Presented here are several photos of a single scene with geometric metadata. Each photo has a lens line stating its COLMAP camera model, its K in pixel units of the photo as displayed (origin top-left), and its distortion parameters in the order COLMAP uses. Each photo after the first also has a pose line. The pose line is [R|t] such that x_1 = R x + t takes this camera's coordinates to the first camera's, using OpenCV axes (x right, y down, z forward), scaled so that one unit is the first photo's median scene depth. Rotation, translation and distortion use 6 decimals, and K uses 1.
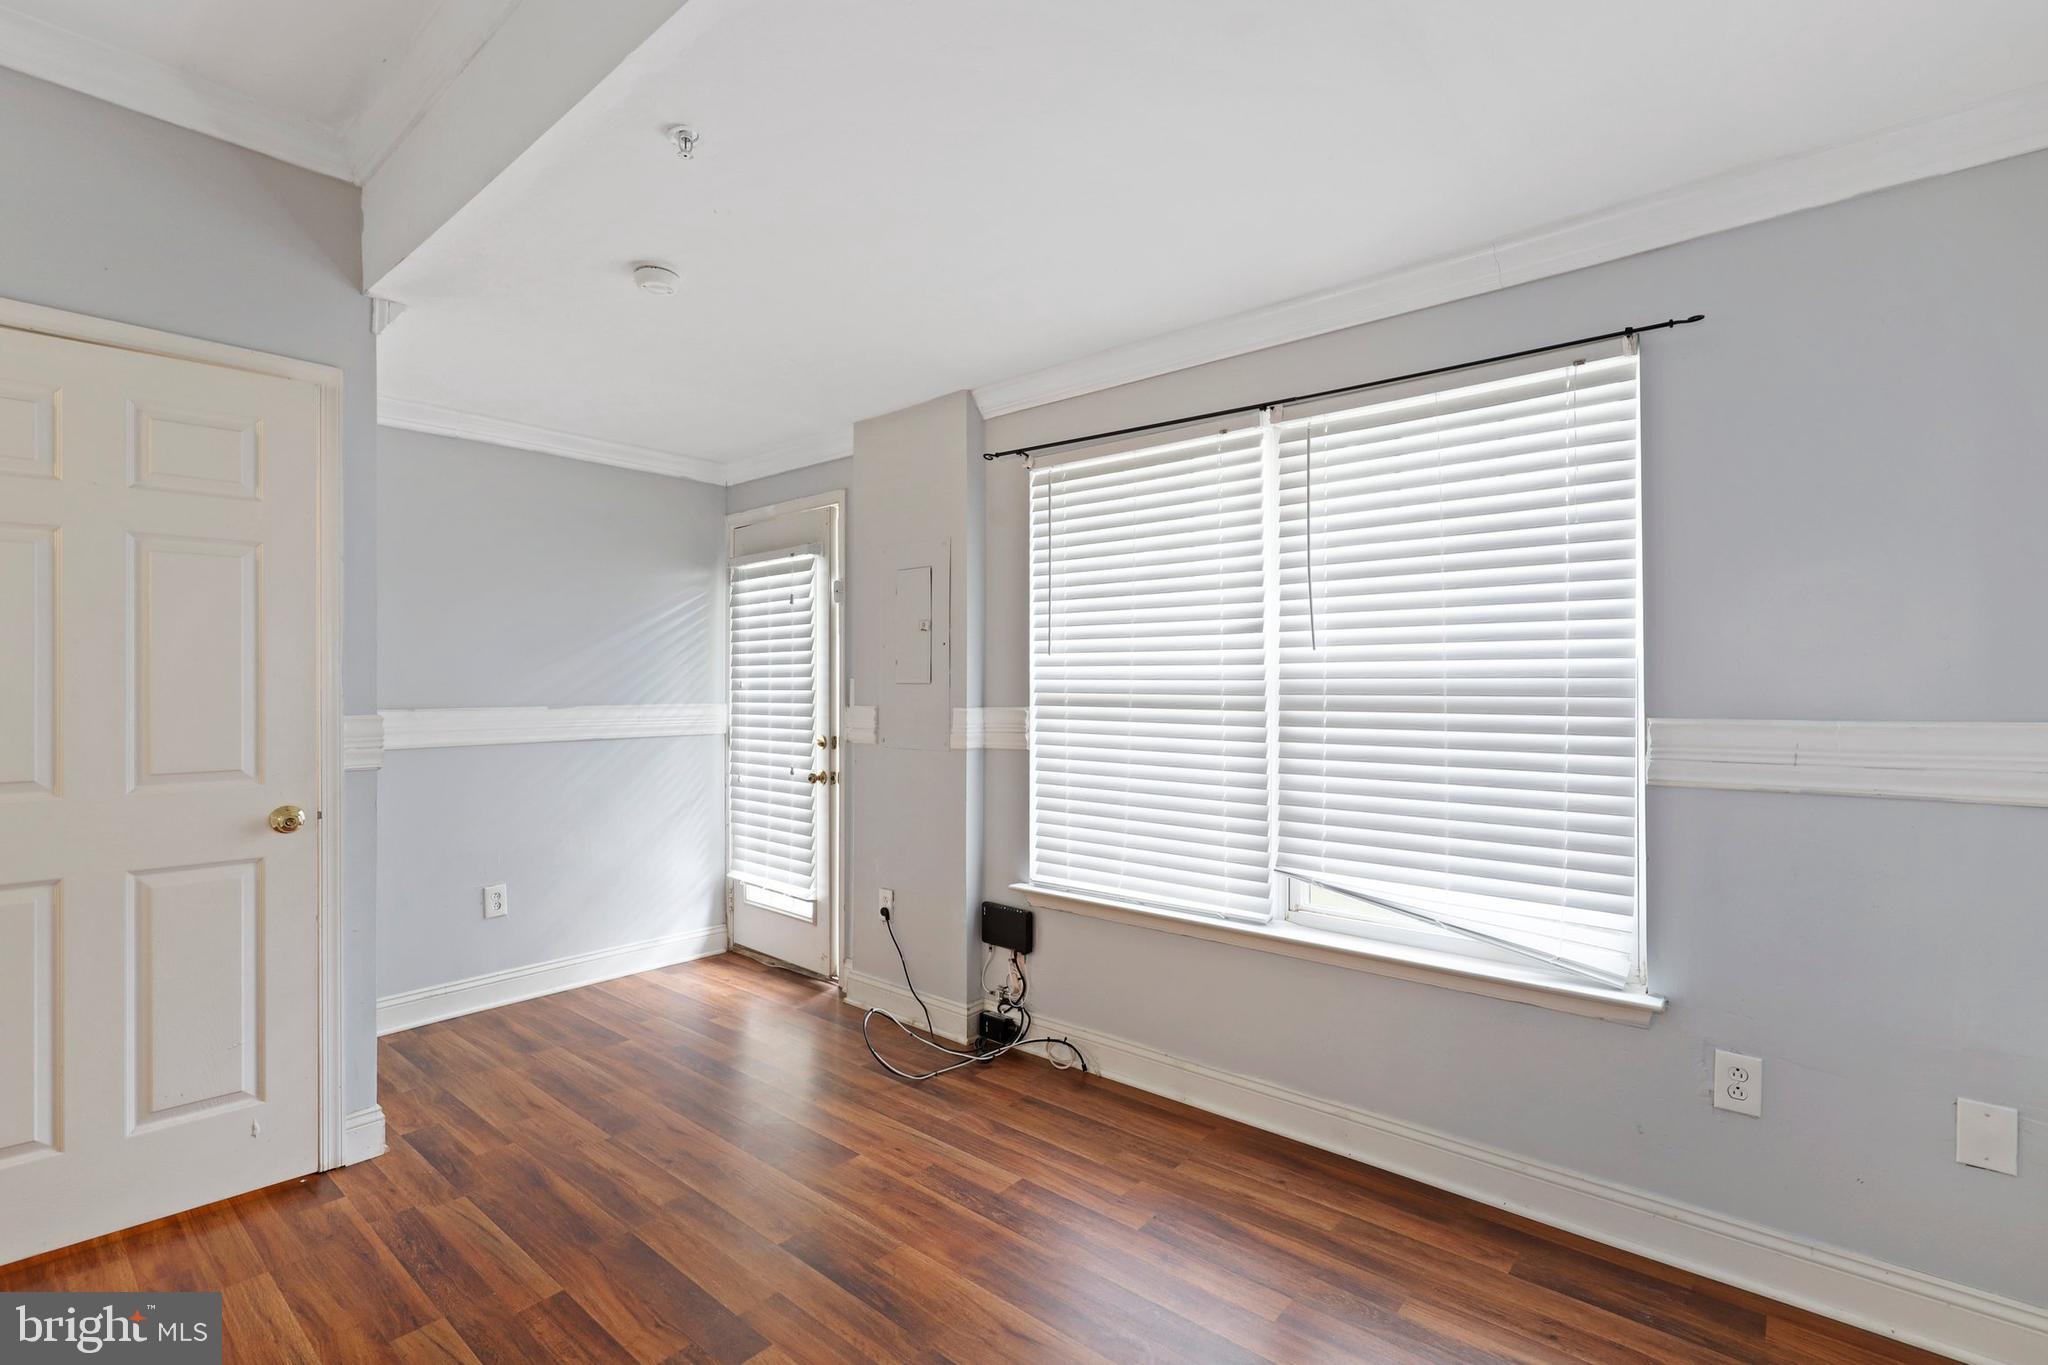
lens RADIAL K [[938.1, 0, 1023.4], [0, 938.1, 668.0], [0, 0, 1]] dist [-0.000185, 0.000915]
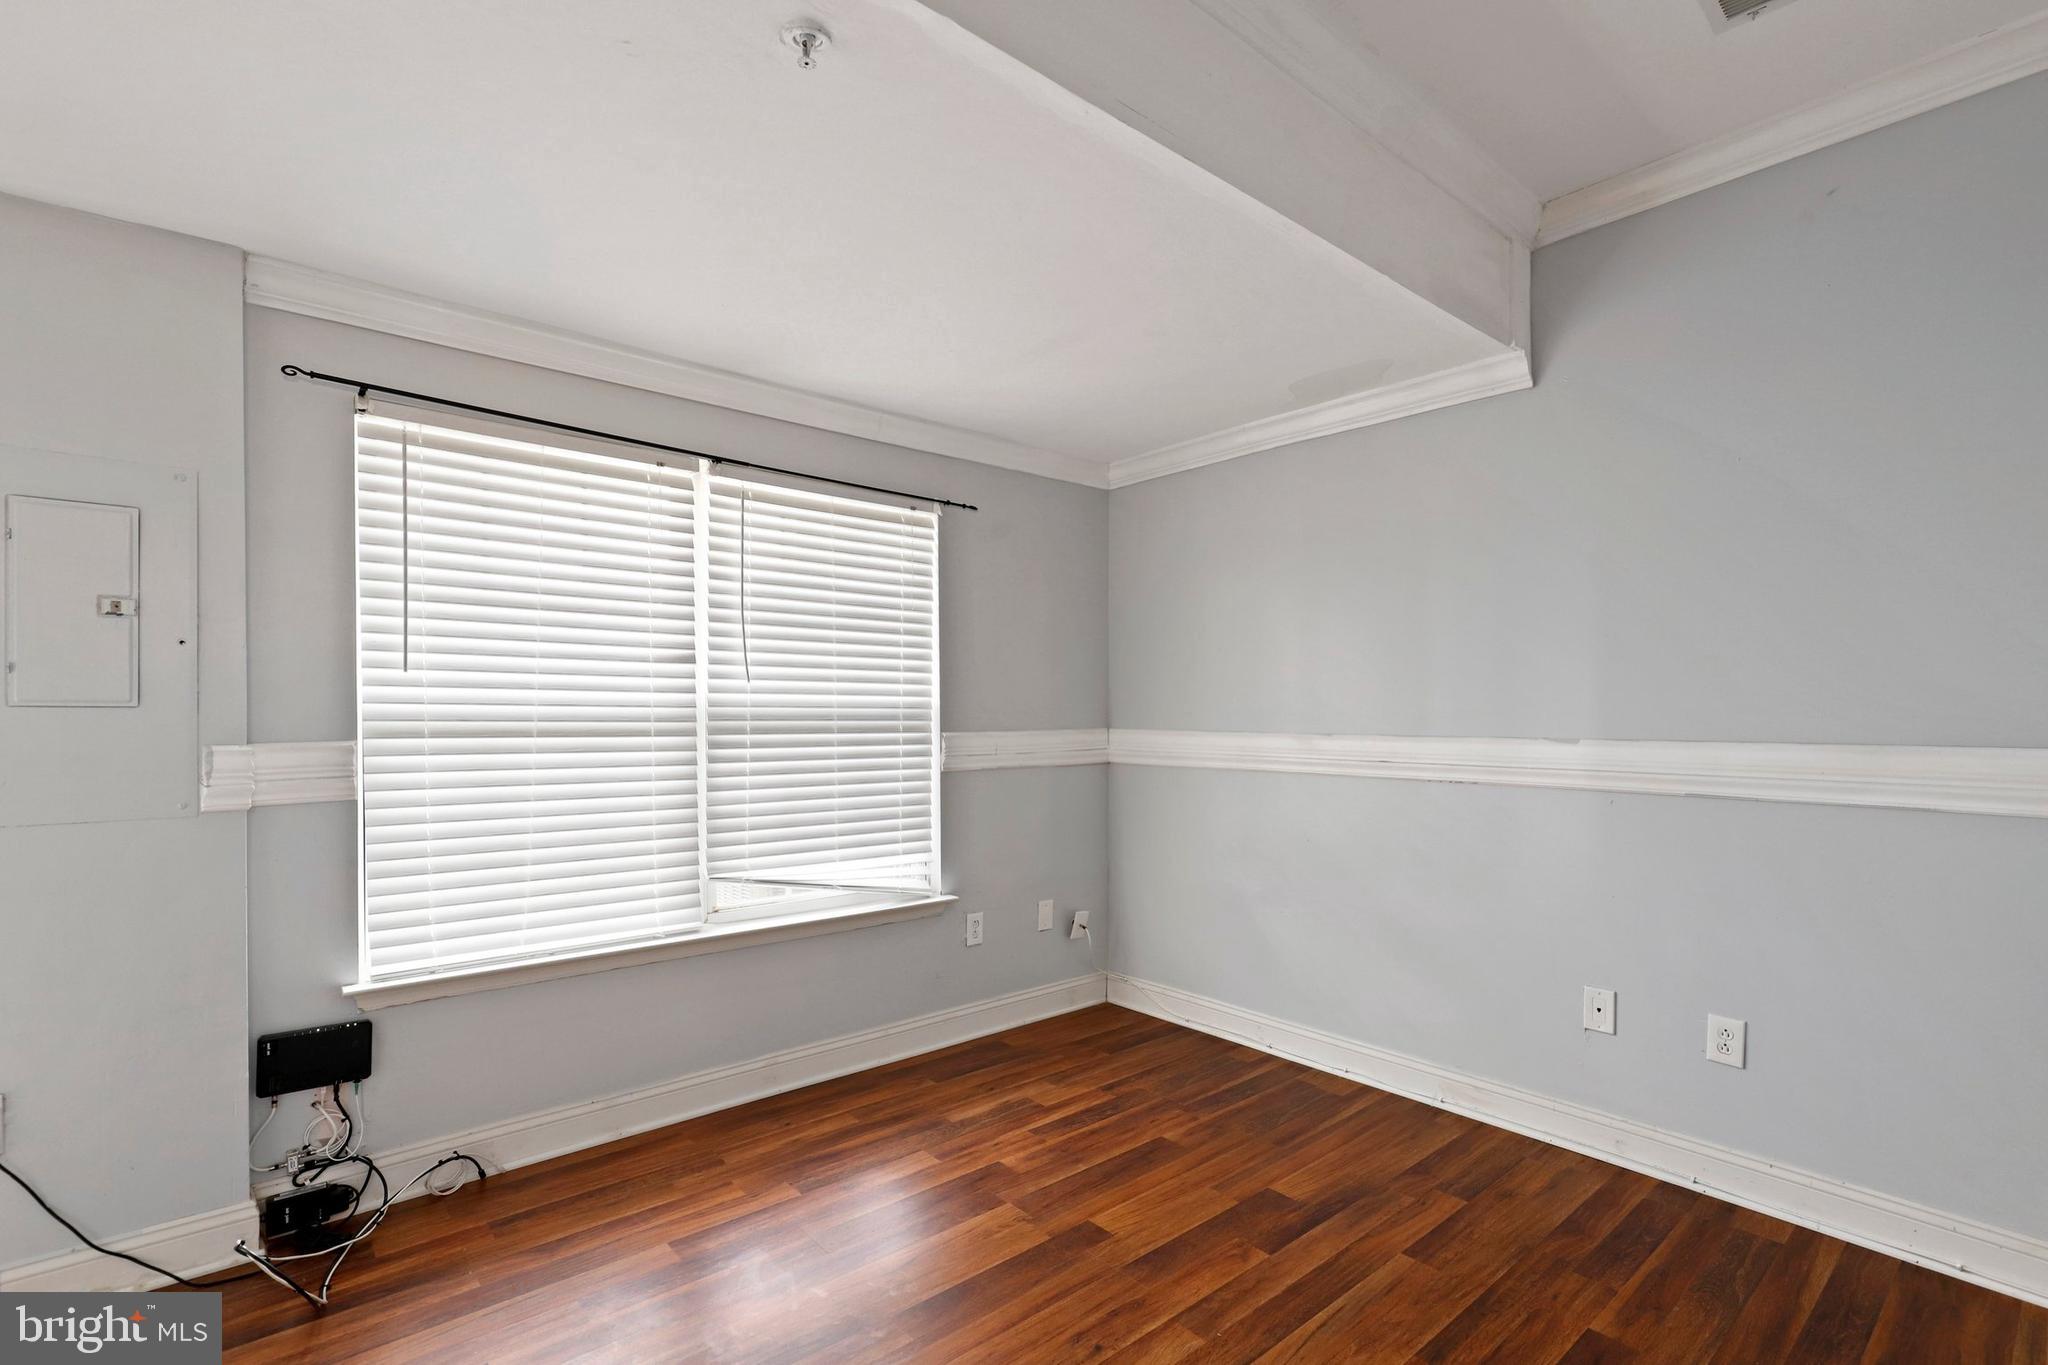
lens RADIAL K [[938.1, 0, 1018.6], [0, 938.1, 720.4], [0, 0, 1]] dist [-0.000185, 0.000915]
pose [[0.156699, -0.002200, 0.987644, -0.762477], [-0.018743, 0.999811, 0.005201, 0.014821], [-0.987468, -0.019326, 0.156629, 0.463137]]
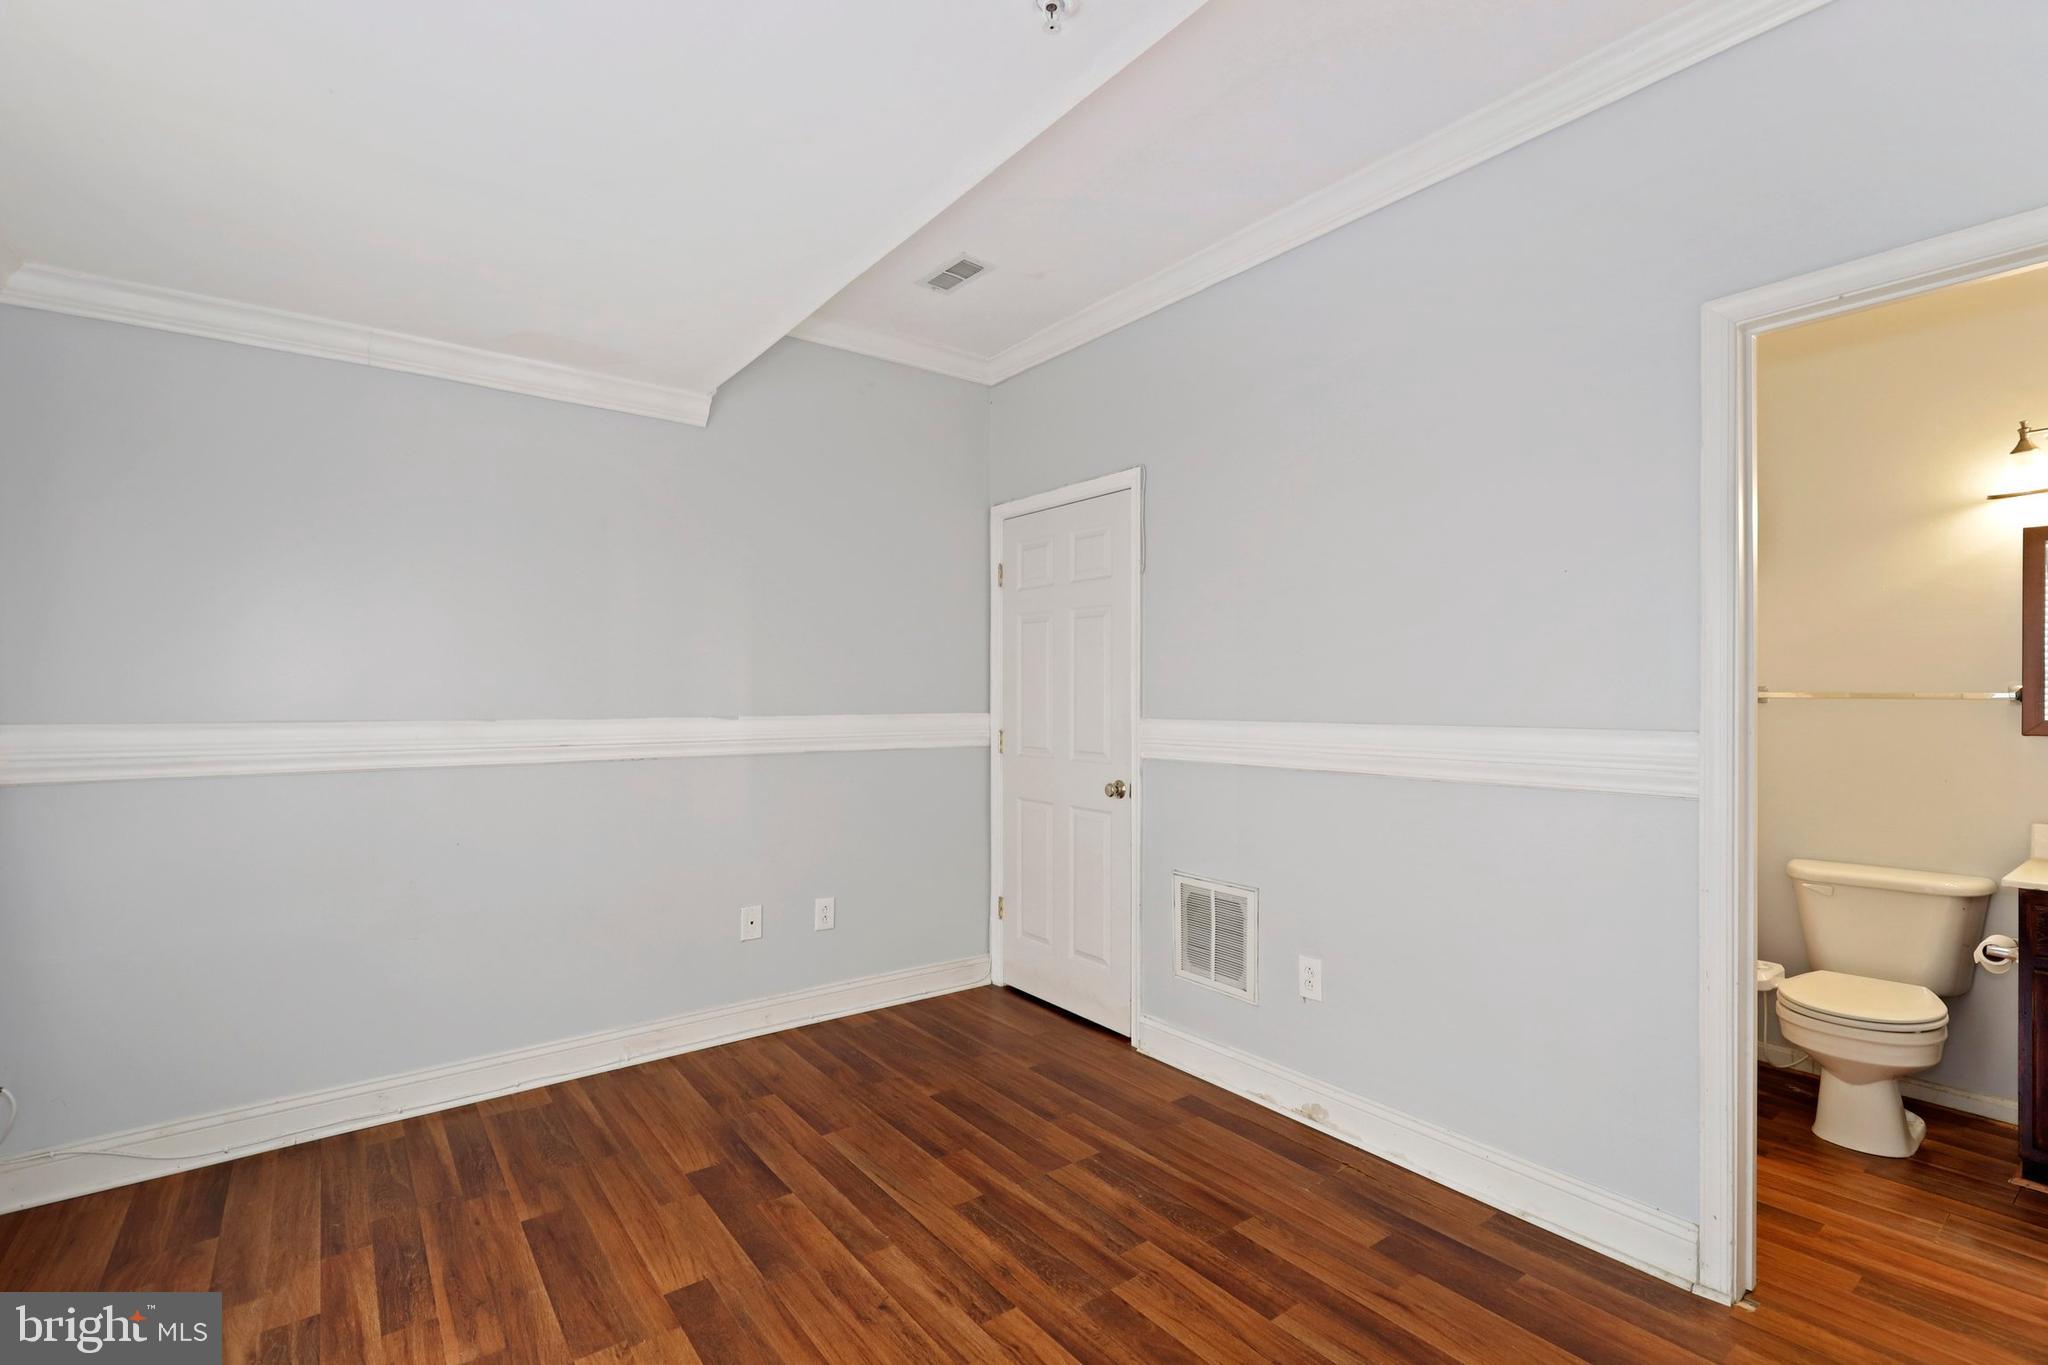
lens RADIAL K [[938.1, 0, 1035.0], [0, 938.1, 686.7], [0, 0, 1]] dist [-0.000185, 0.000915]
pose [[-0.978610, 0.005761, 0.205642, -0.409089], [0.001454, 0.999777, -0.021088, 0.016411], [-0.205717, -0.020338, -0.978400, 1.076219]]
